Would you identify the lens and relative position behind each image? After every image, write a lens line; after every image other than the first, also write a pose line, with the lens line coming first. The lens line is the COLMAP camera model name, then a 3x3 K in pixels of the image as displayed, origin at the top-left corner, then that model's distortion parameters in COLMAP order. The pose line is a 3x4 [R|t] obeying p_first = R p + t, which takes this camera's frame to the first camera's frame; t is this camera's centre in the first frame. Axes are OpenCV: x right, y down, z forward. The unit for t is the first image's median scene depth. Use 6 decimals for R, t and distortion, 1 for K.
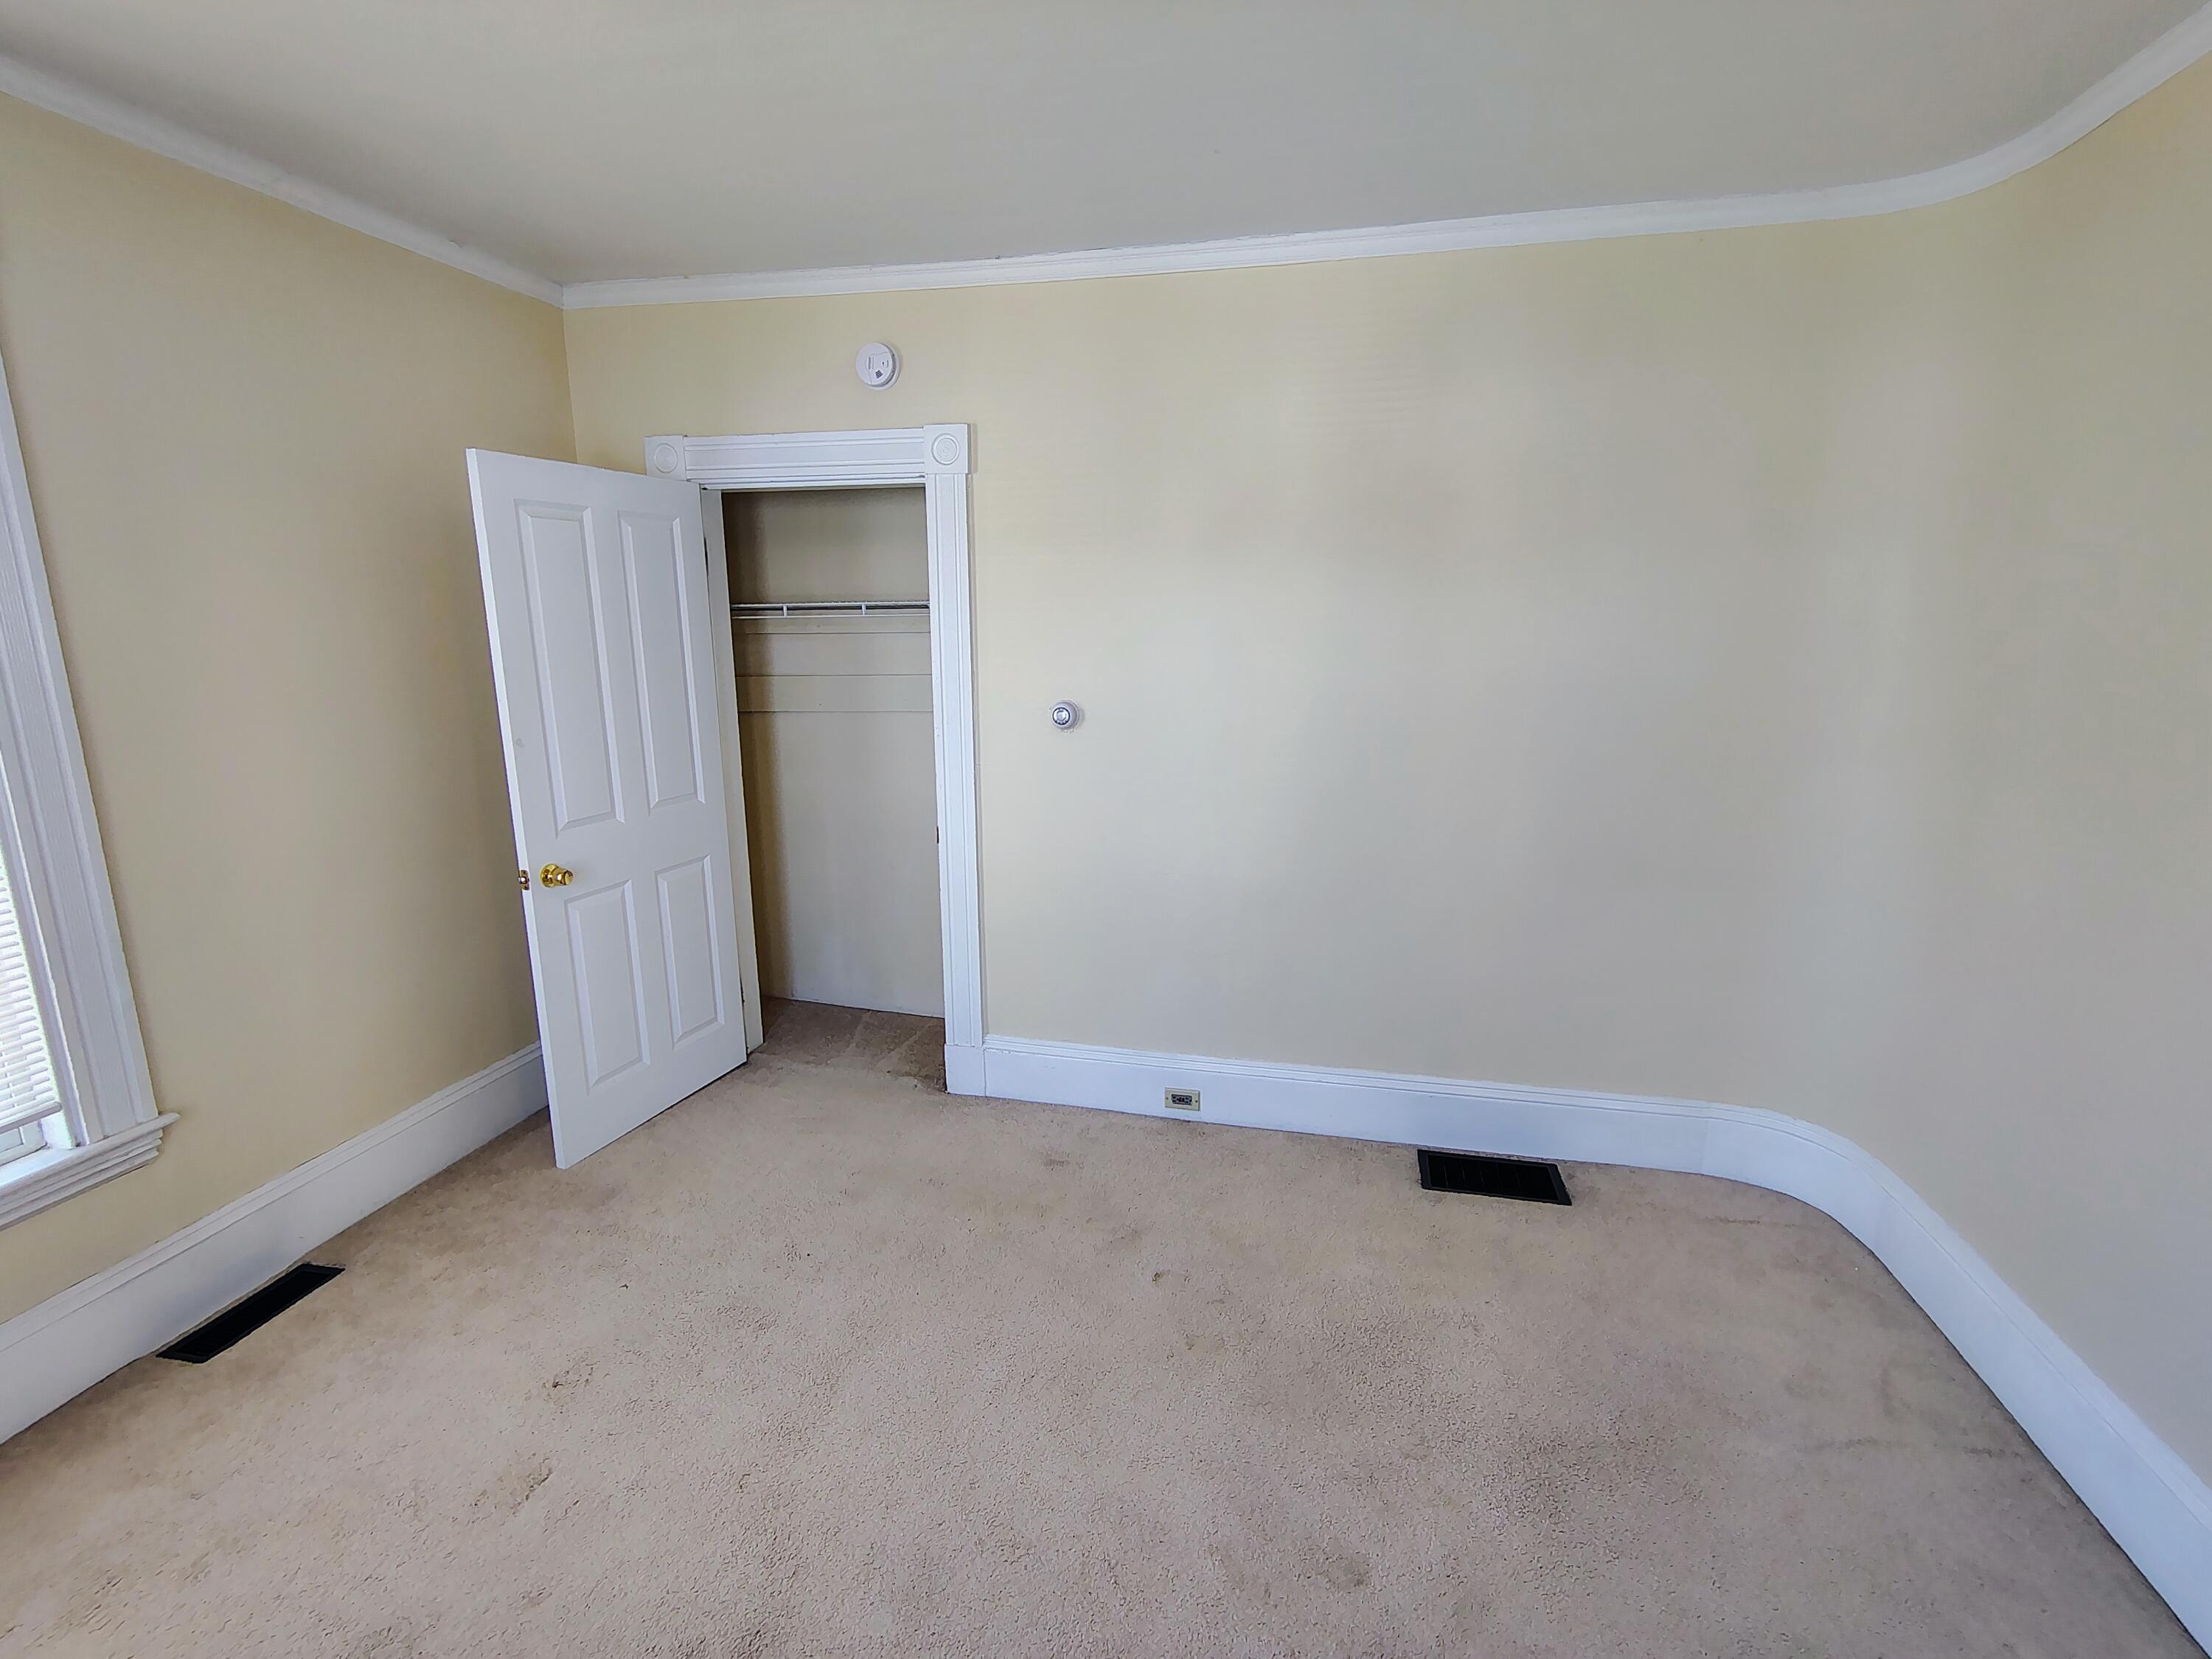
lens RADIAL K [[1031.8, 0, 1102.6], [0, 1031.8, 828.0], [0, 0, 1]] dist [-0.008573, 0.008964]
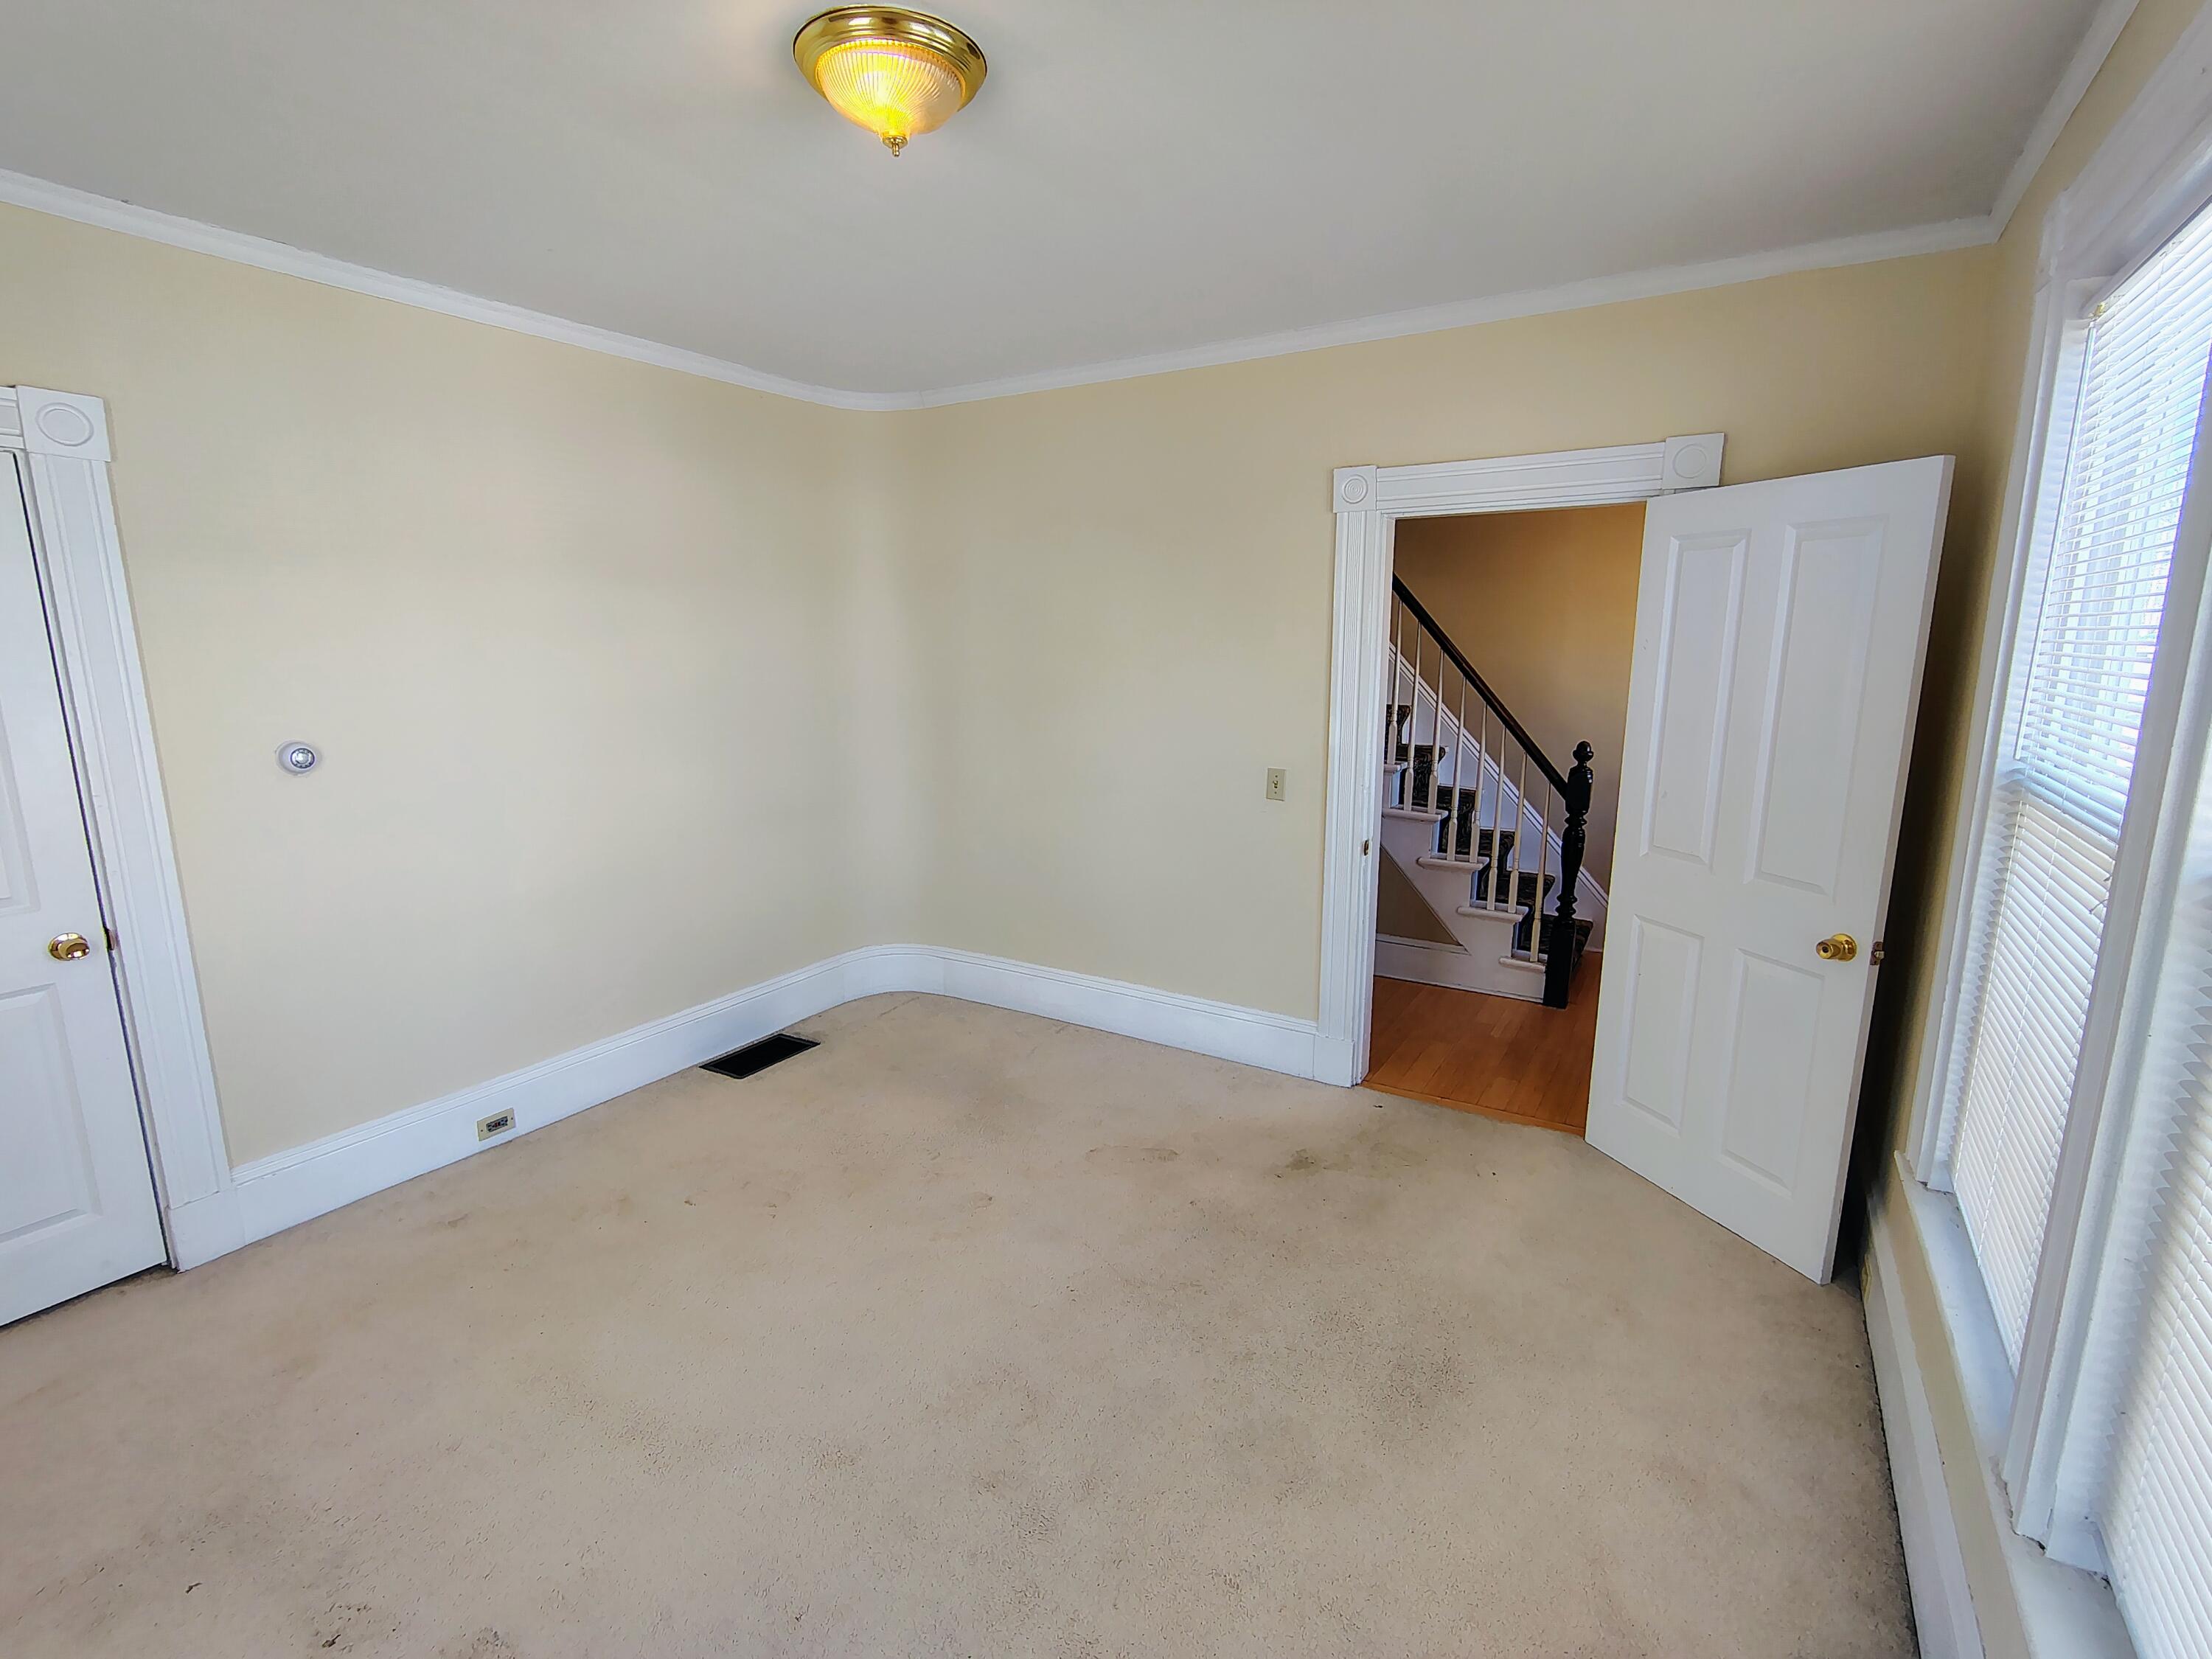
lens RADIAL K [[1013.8, 0, 1113.5], [0, 1013.8, 831.8], [0, 0, 1]] dist [-0.014259, 0.000372]
pose [[0.315611, -0.183169, 0.931042, -0.665244], [0.184958, 0.974247, 0.128971, -0.031969], [-0.930688, 0.131499, 0.341362, 0.081146]]
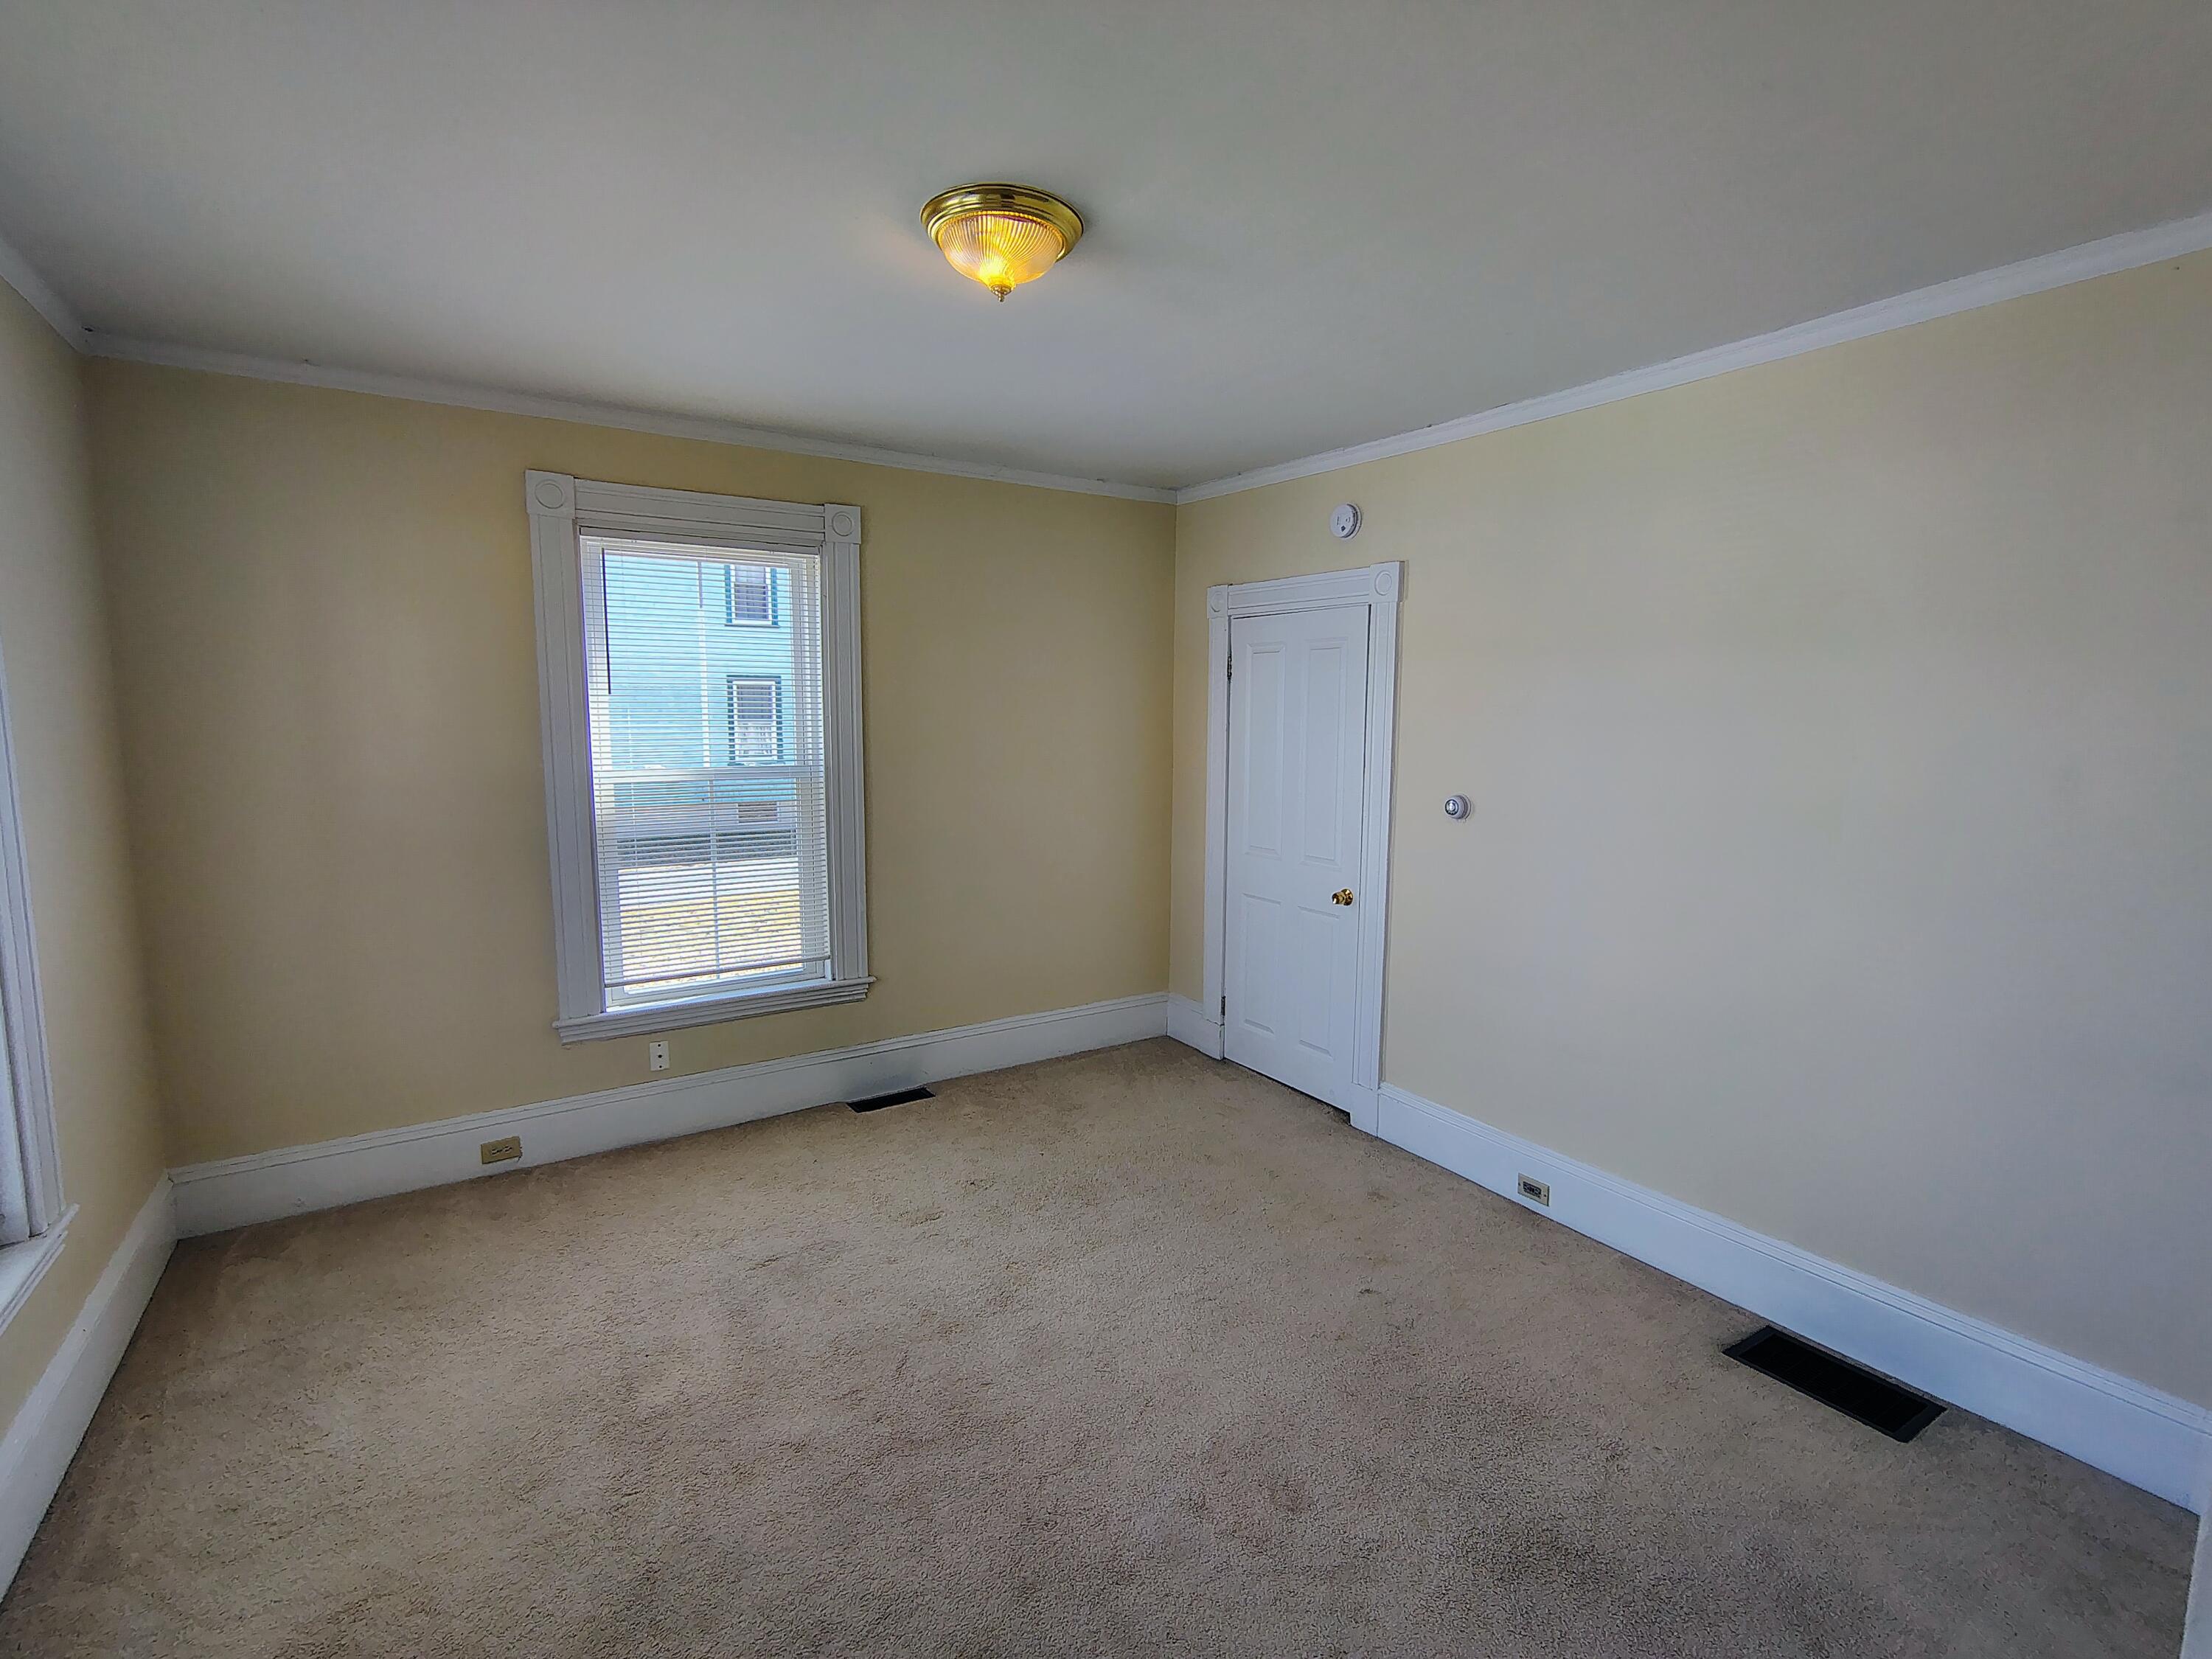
lens RADIAL K [[1031.8, 0, 1102.6], [0, 1031.8, 828.0], [0, 0, 1]] dist [-0.008573, 0.008964]
pose [[0.721108, 0.088052, -0.687205, 0.488330], [-0.148534, 0.988476, -0.029208, 0.003880], [0.676714, 0.123135, 0.725876, -0.075956]]
